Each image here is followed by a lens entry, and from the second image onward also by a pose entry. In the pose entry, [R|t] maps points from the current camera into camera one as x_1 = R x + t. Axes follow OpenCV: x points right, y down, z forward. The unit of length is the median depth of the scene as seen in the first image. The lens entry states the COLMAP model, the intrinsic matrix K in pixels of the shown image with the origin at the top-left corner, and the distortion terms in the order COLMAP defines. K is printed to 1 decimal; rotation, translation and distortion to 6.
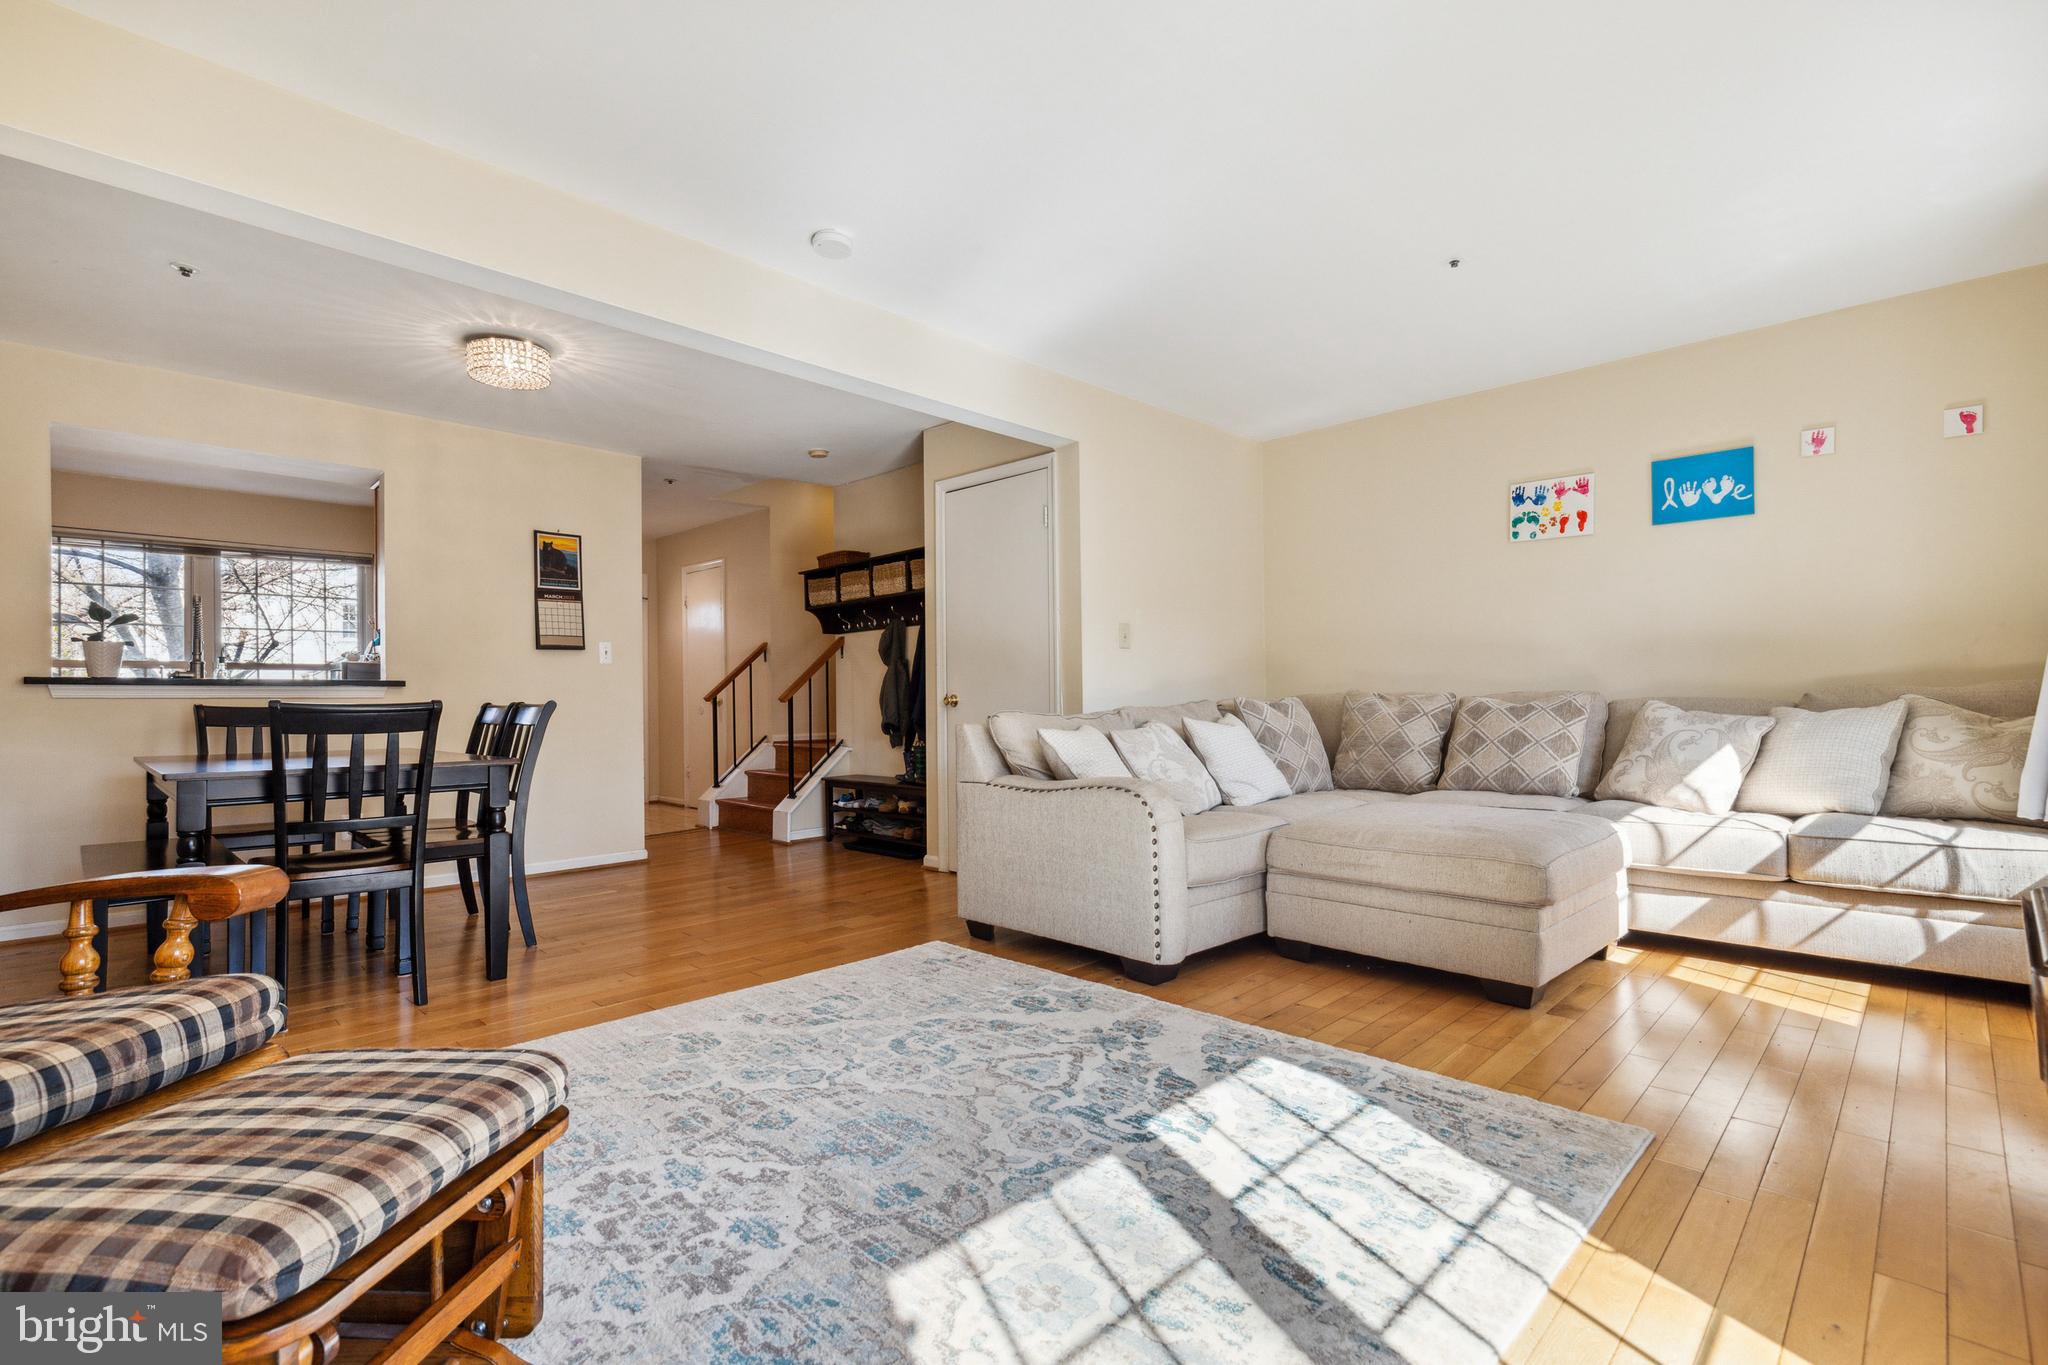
lens RADIAL K [[934.7, 0, 1027.0], [0, 934.7, 687.6], [0, 0, 1]] dist [0.012740, -0.004045]
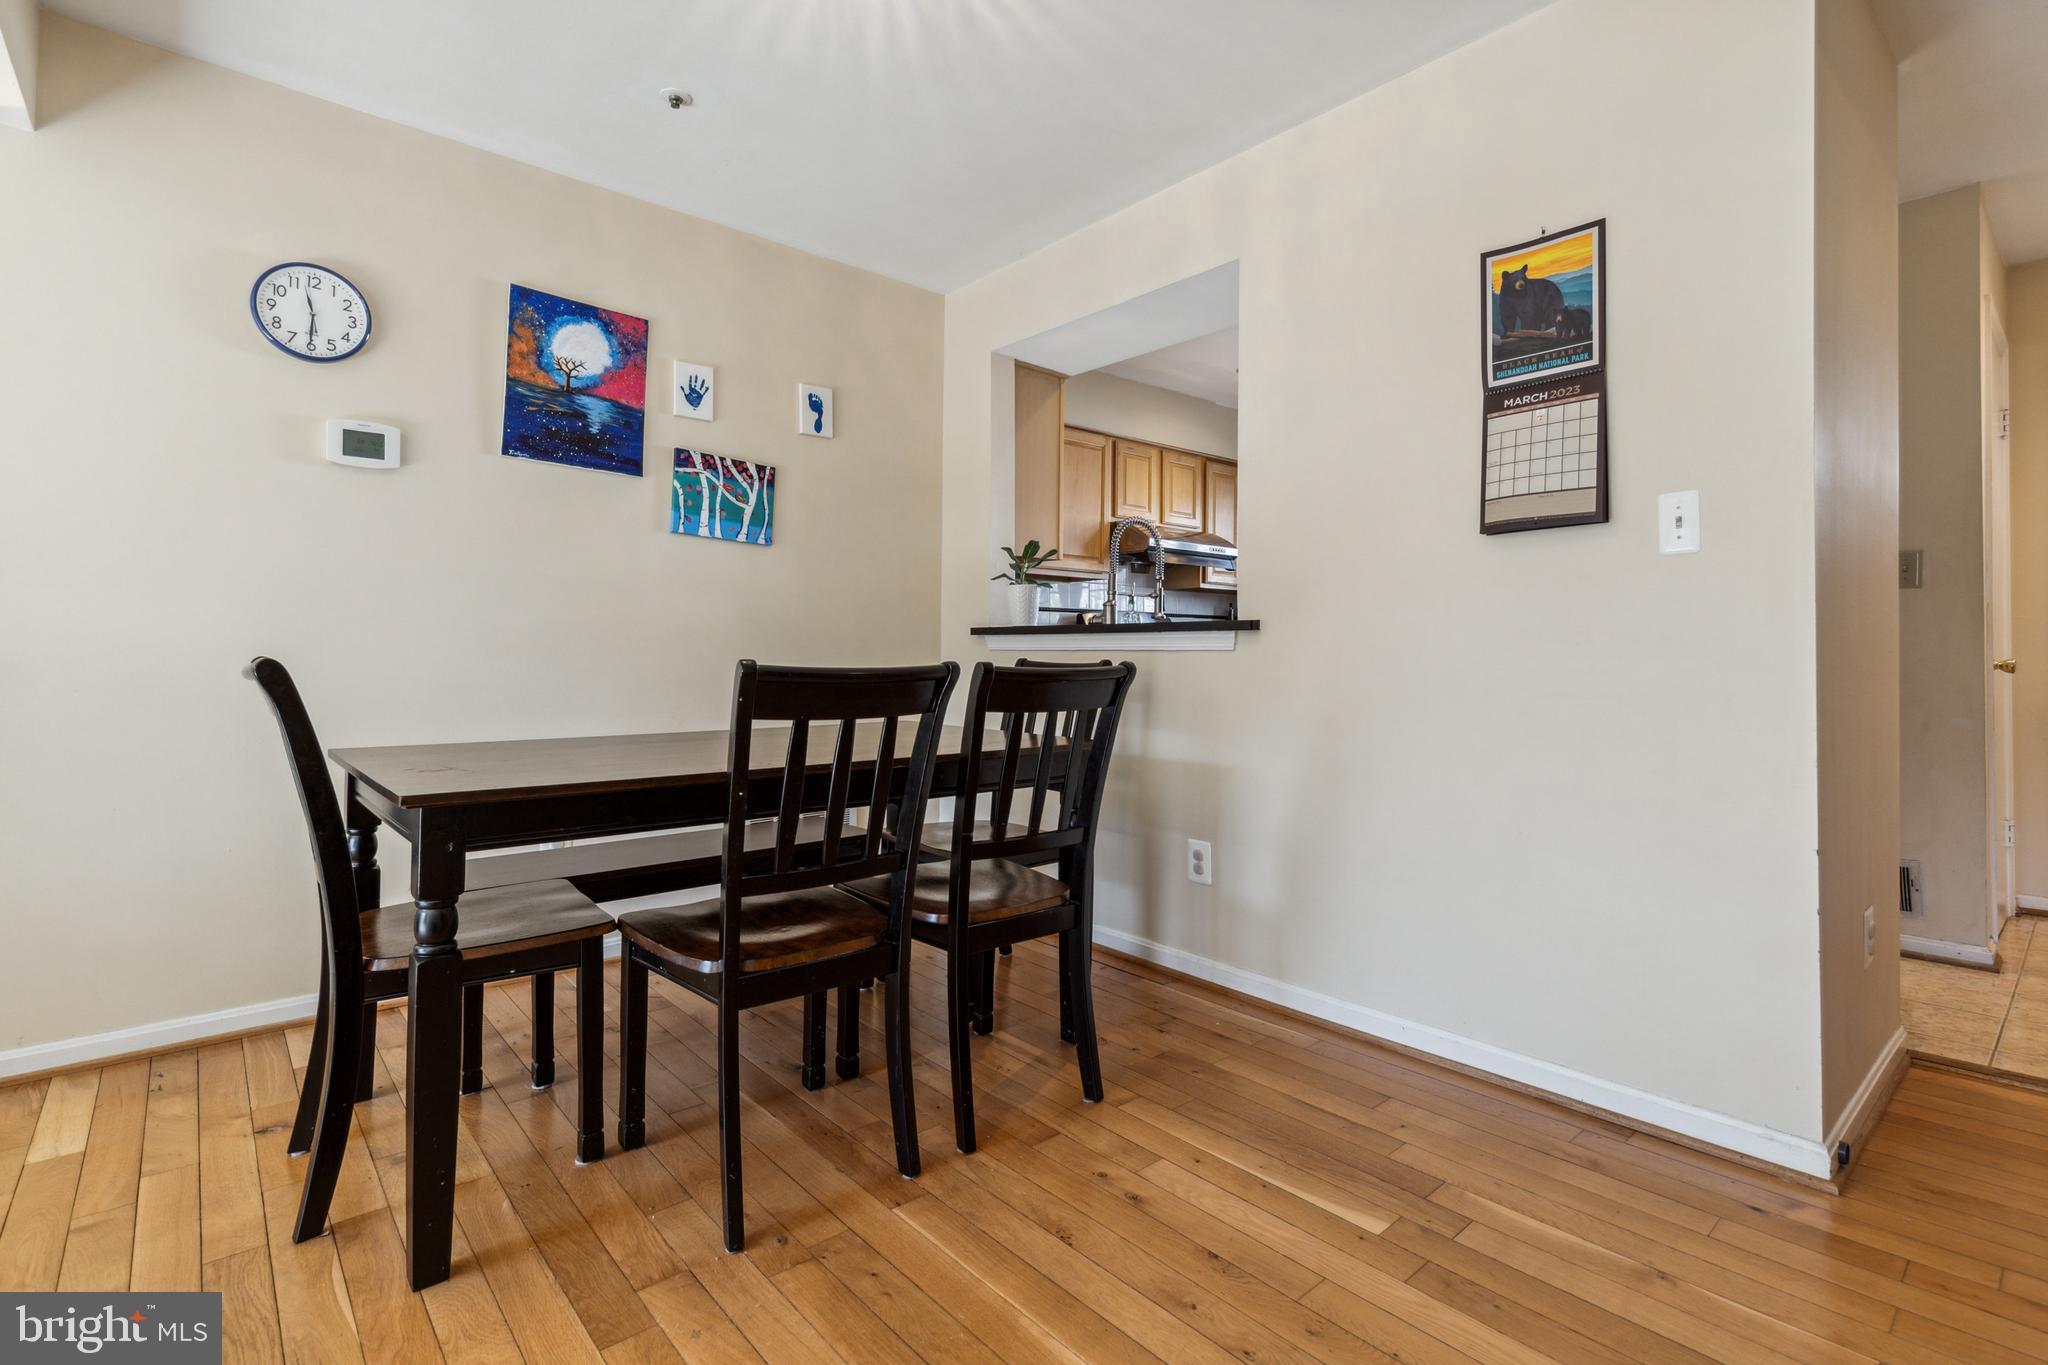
lens RADIAL K [[952.3, 0, 1022.4], [0, 952.3, 646.6], [0, 0, 1]] dist [0.002361, -0.000104]
pose [[-0.075927, -0.000529, -0.997113, -0.140053], [0.011572, 0.999932, -0.001412, 0.012383], [0.997046, -0.011645, -0.075916, 1.418151]]
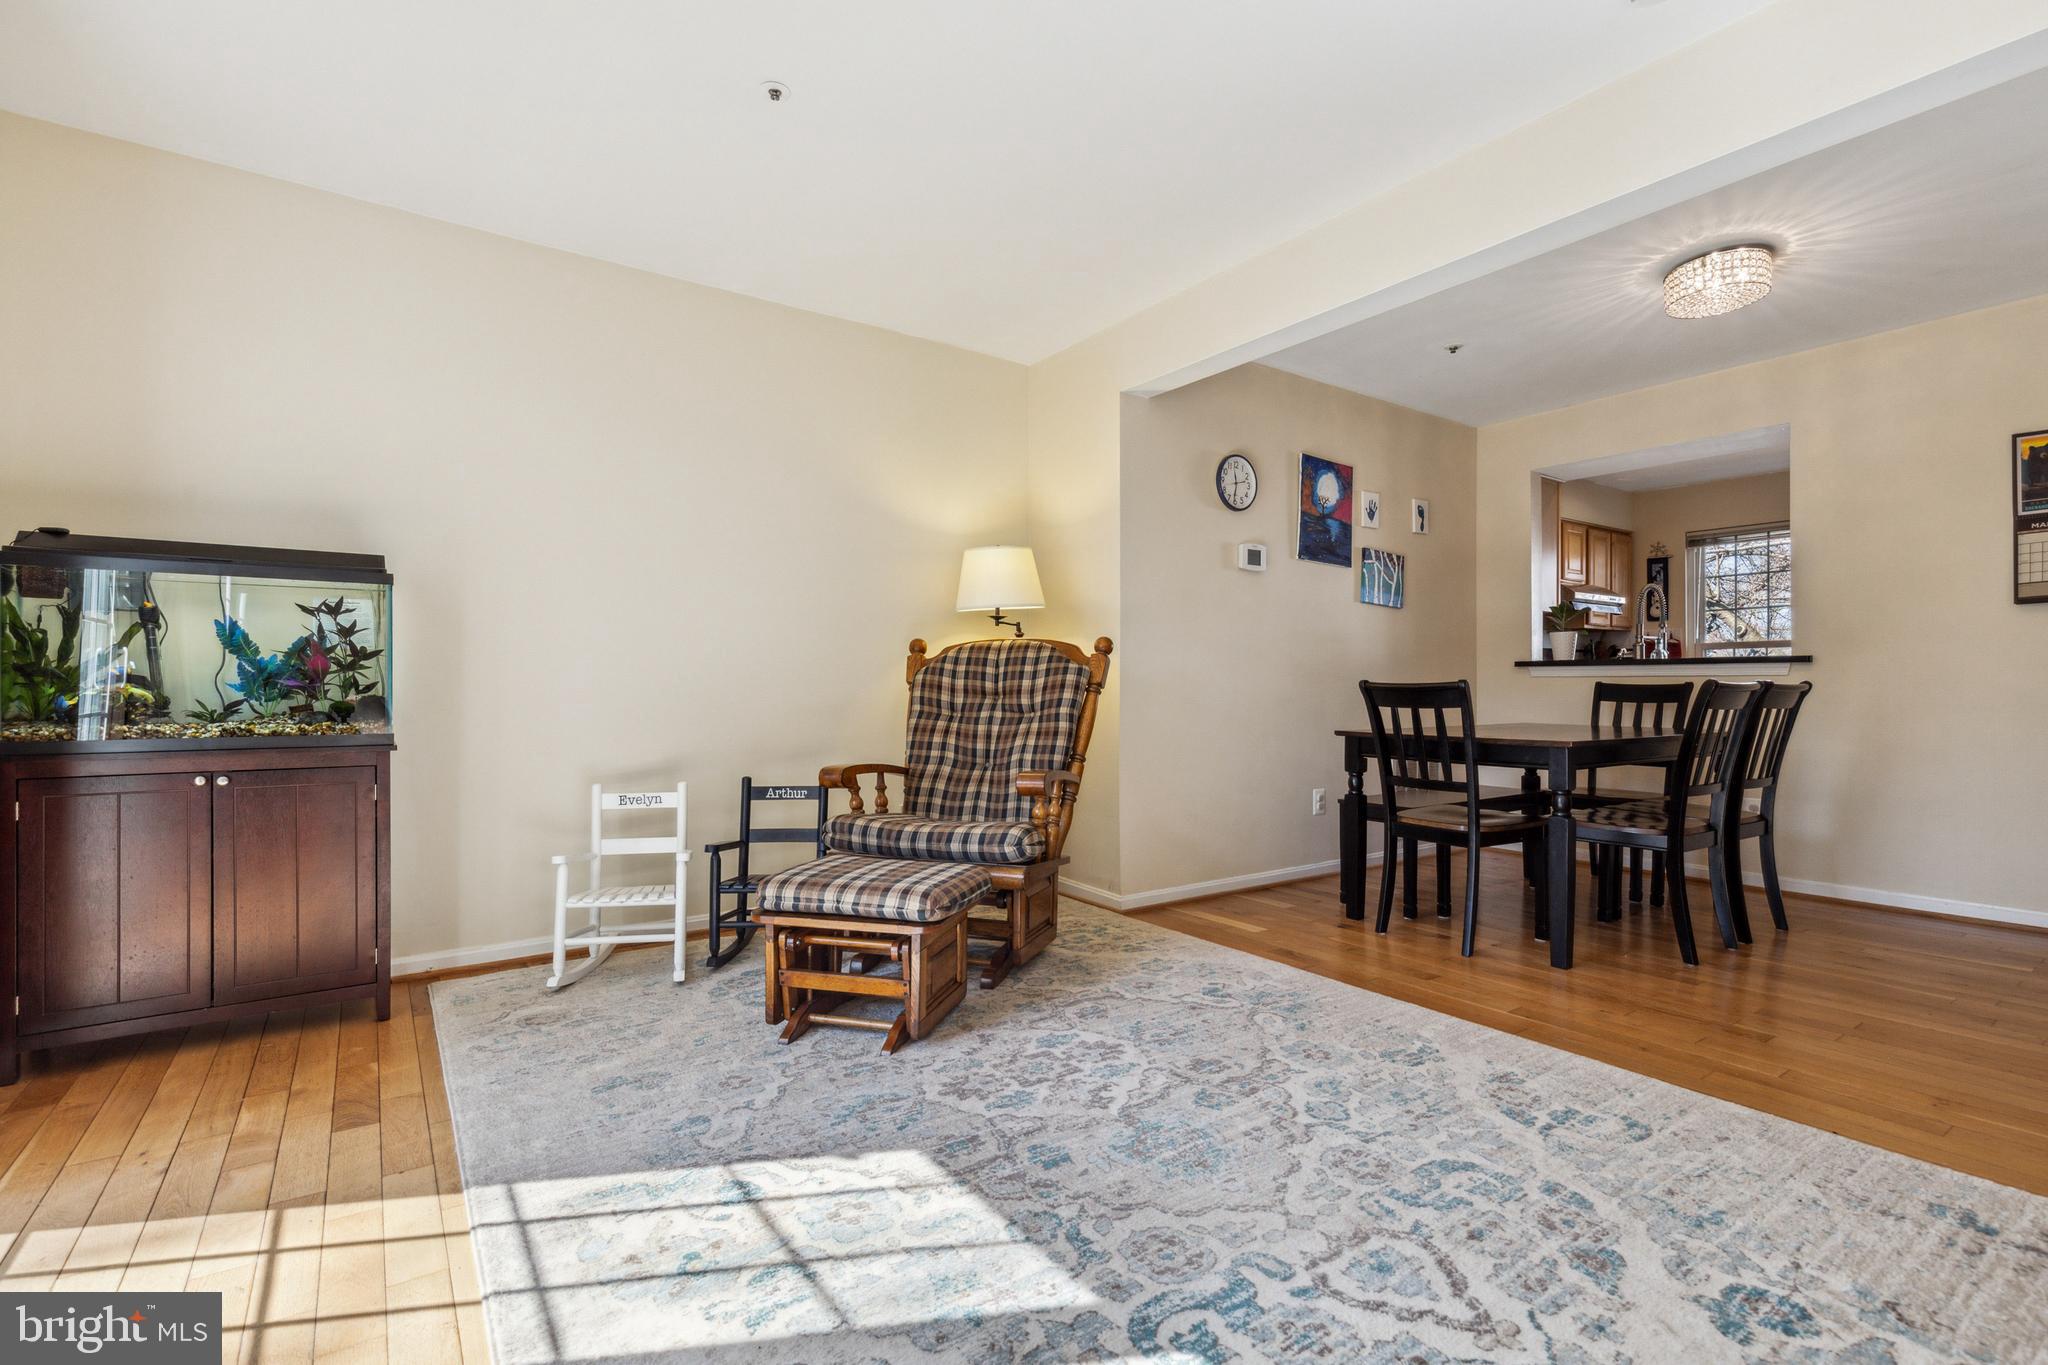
lens RADIAL K [[934.7, 0, 1027.0], [0, 934.7, 687.6], [0, 0, 1]] dist [0.012740, -0.004045]
pose [[-0.176172, 0.010506, -0.984303, 0.518758], [0.017287, 0.999822, 0.007577, 0.005532], [0.984208, -0.015680, -0.176322, 0.680772]]
